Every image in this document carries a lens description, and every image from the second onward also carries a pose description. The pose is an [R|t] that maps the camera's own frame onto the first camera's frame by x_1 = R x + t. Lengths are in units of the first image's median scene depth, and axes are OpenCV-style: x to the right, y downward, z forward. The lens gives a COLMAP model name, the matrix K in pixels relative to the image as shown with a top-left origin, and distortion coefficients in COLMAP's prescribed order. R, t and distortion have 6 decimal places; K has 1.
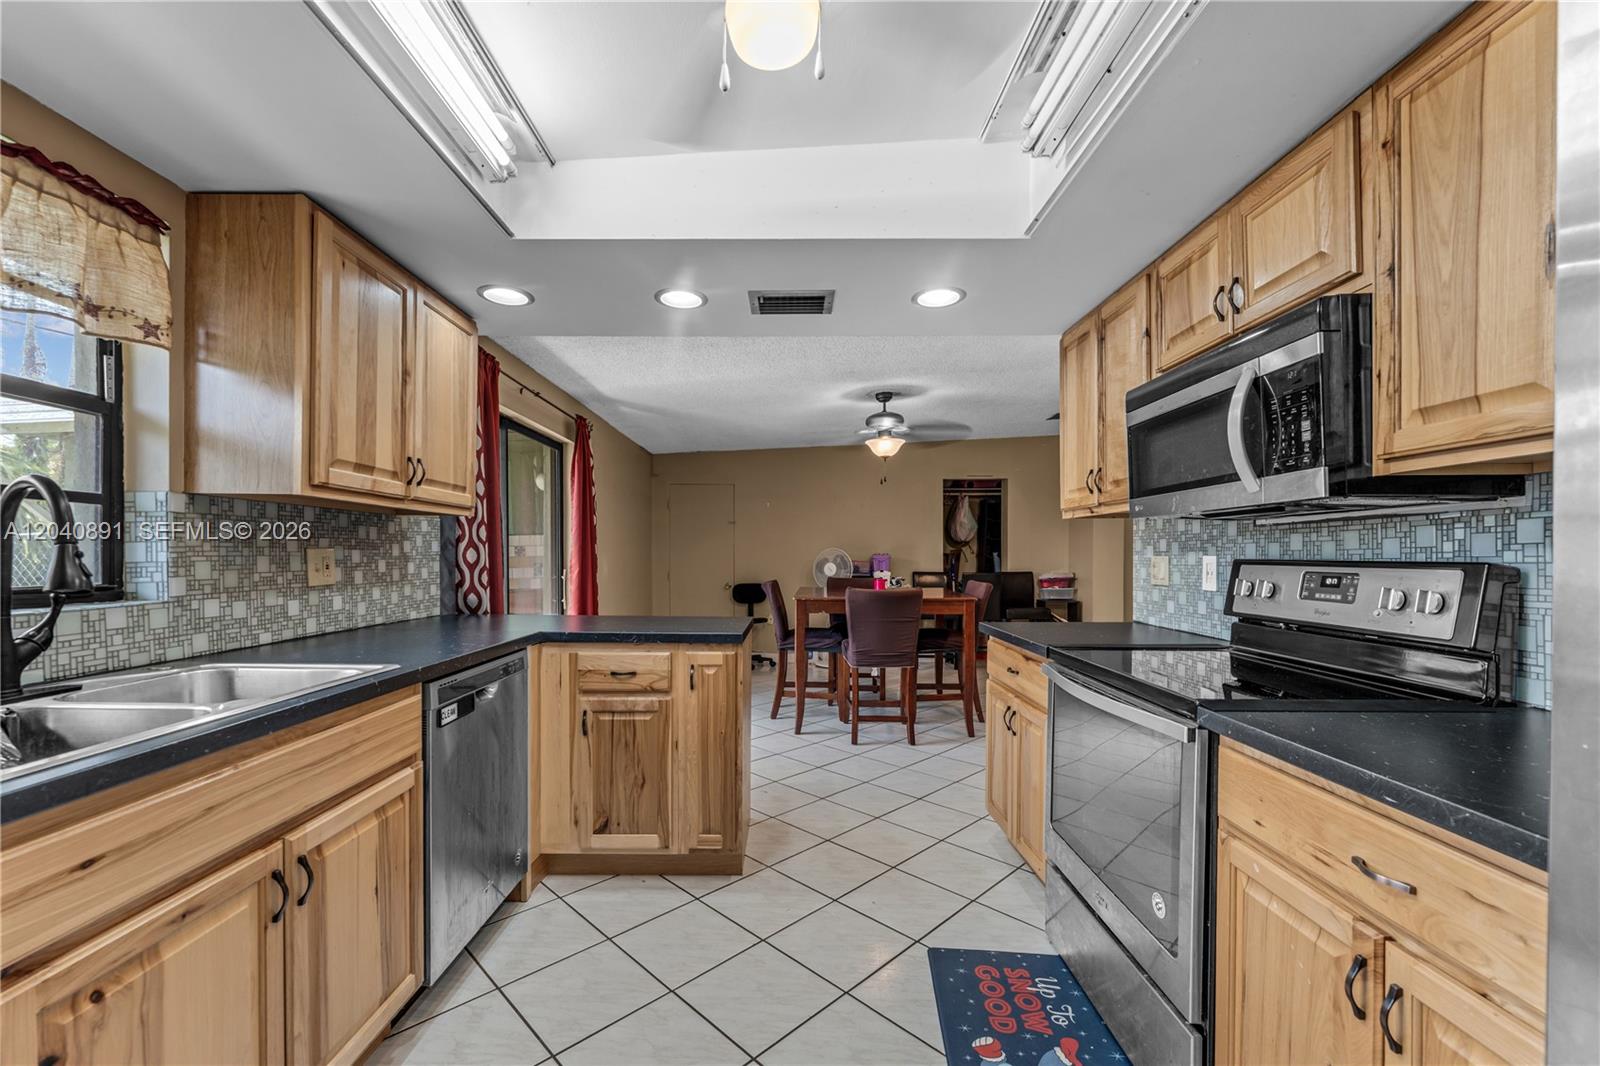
lens RADIAL K [[657.7, 0, 798.2], [0, 657.7, 538.0], [0, 0, 1]] dist [-0.001894, -0.000325]
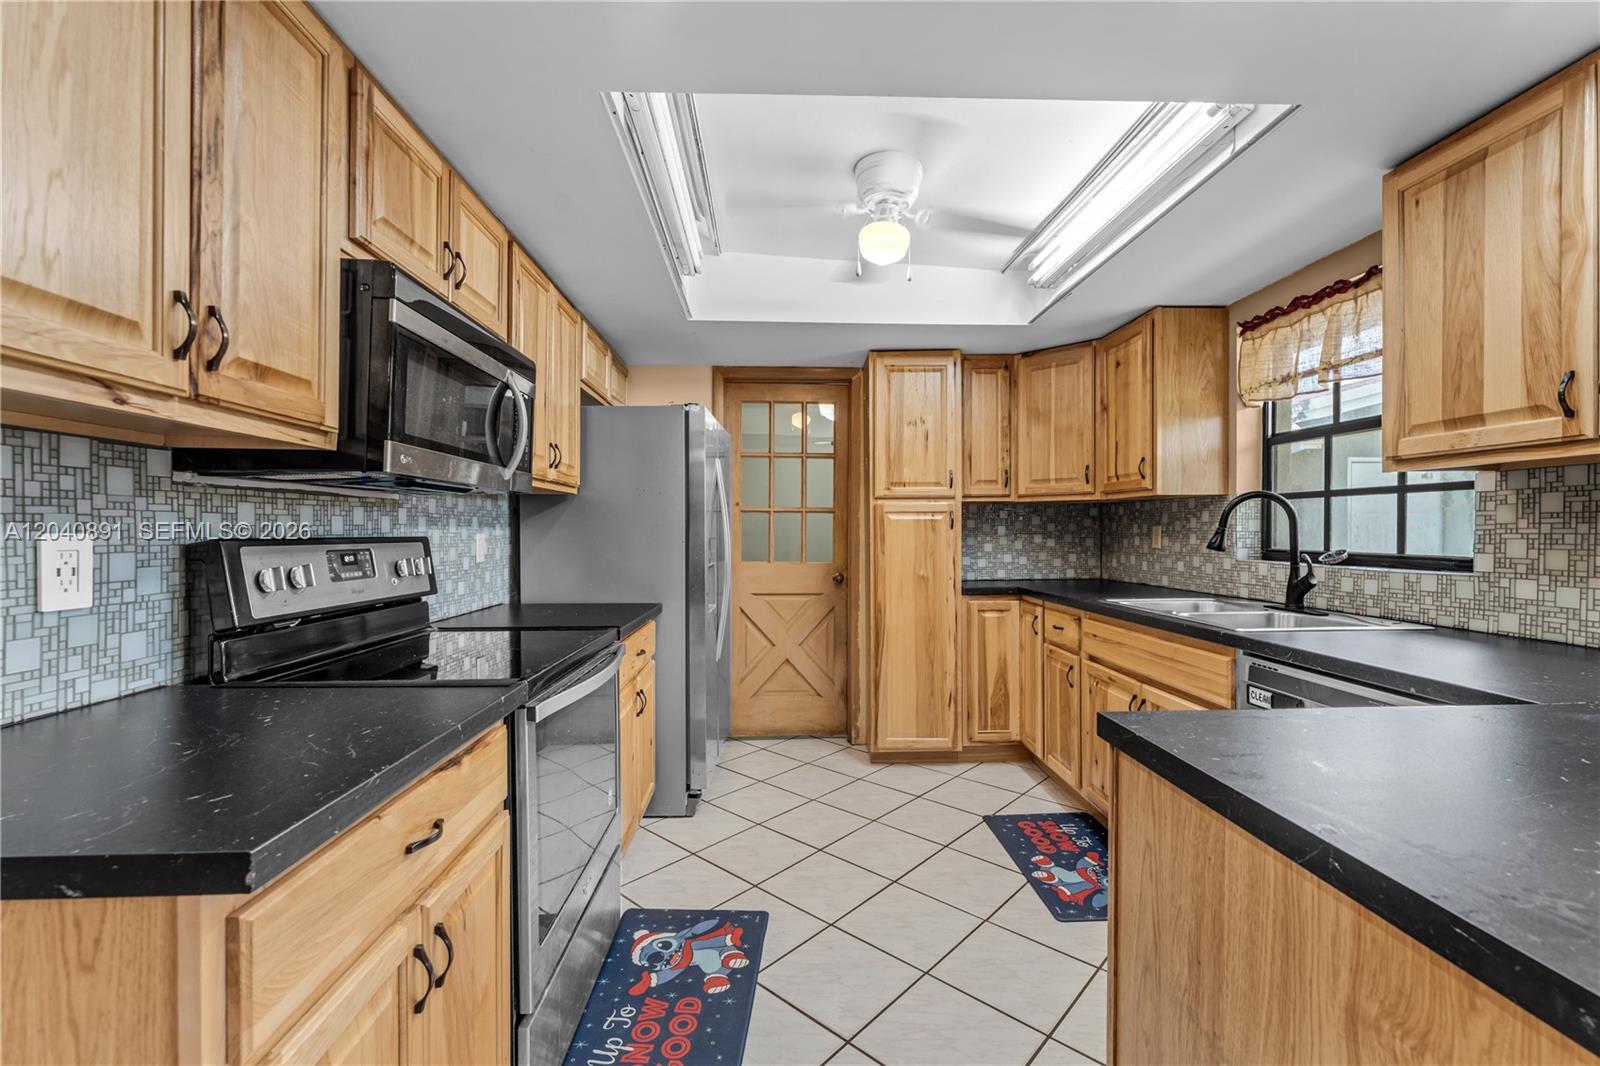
lens RADIAL K [[657.7, 0, 798.2], [0, 657.7, 538.0], [0, 0, 1]] dist [-0.001894, -0.000325]
pose [[-0.999596, -0.000344, -0.028426, 0.159262], [0.000142, 0.999853, -0.017118, 0.047275], [0.028428, -0.017115, -0.999449, 1.813068]]
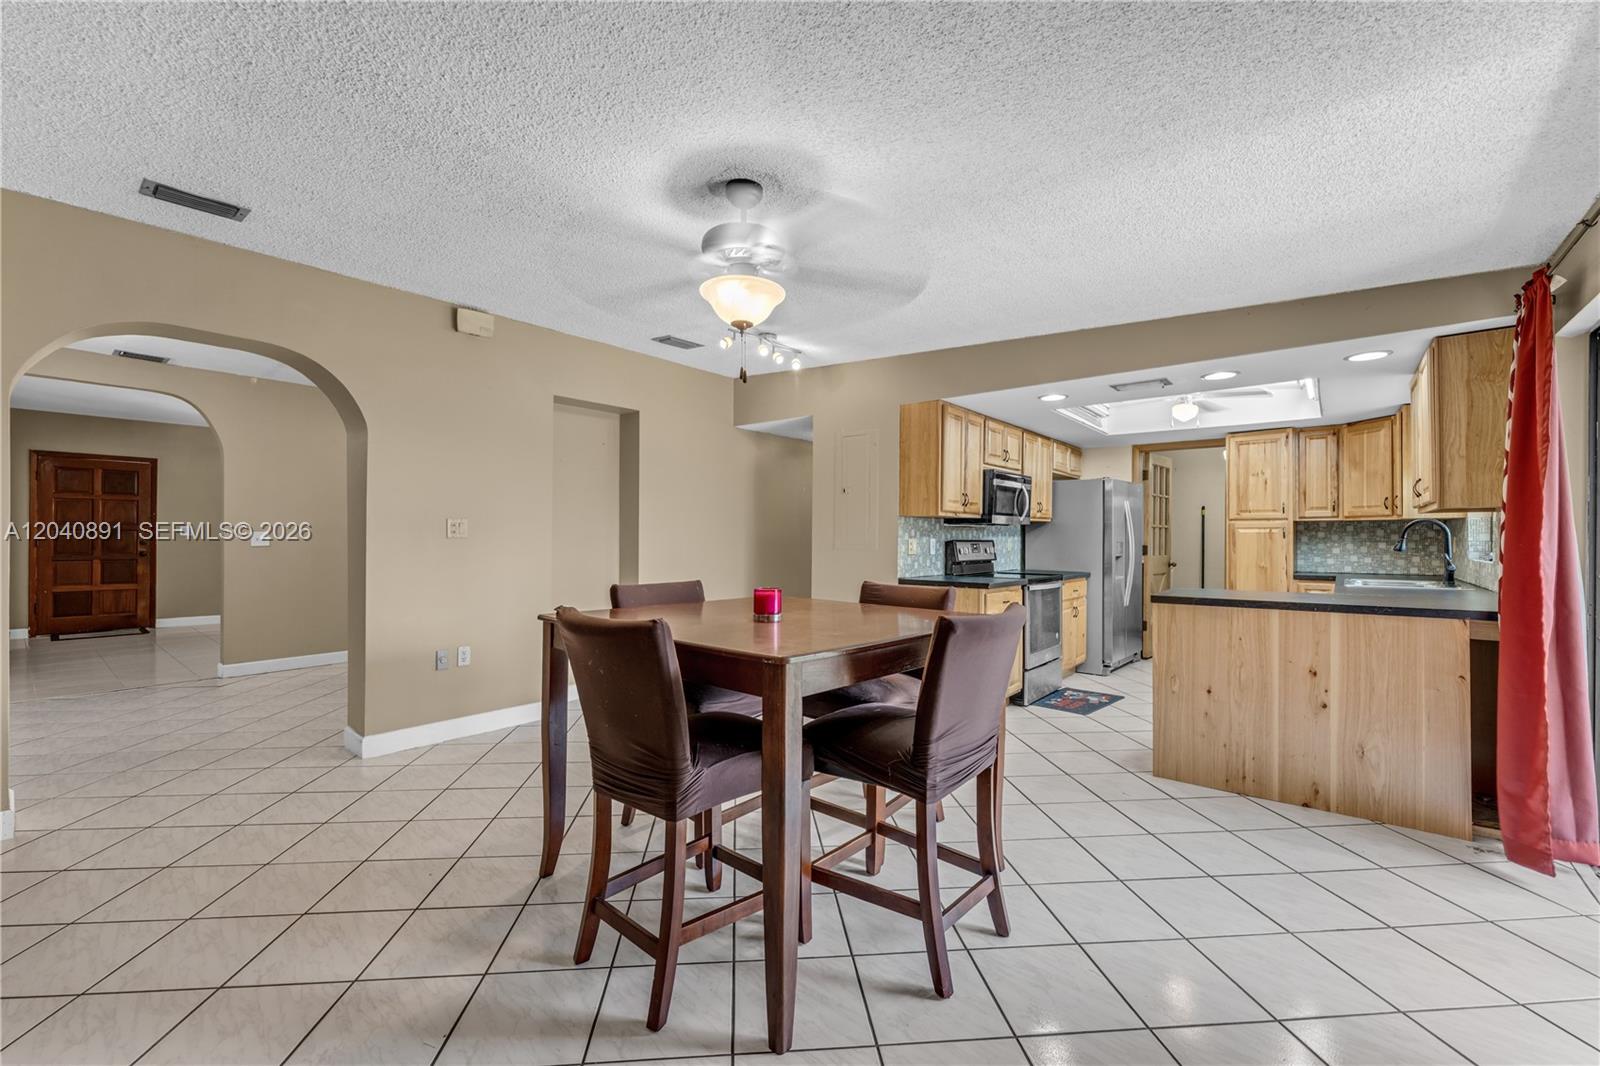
lens RADIAL K [[657.7, 0, 798.2], [0, 657.7, 538.0], [0, 0, 1]] dist [-0.001894, -0.000325]
pose [[-0.762651, -0.006652, 0.646776, -0.540916], [-0.023059, 0.999591, -0.016910, 0.089807], [-0.646399, -0.027811, -0.762493, 3.622414]]
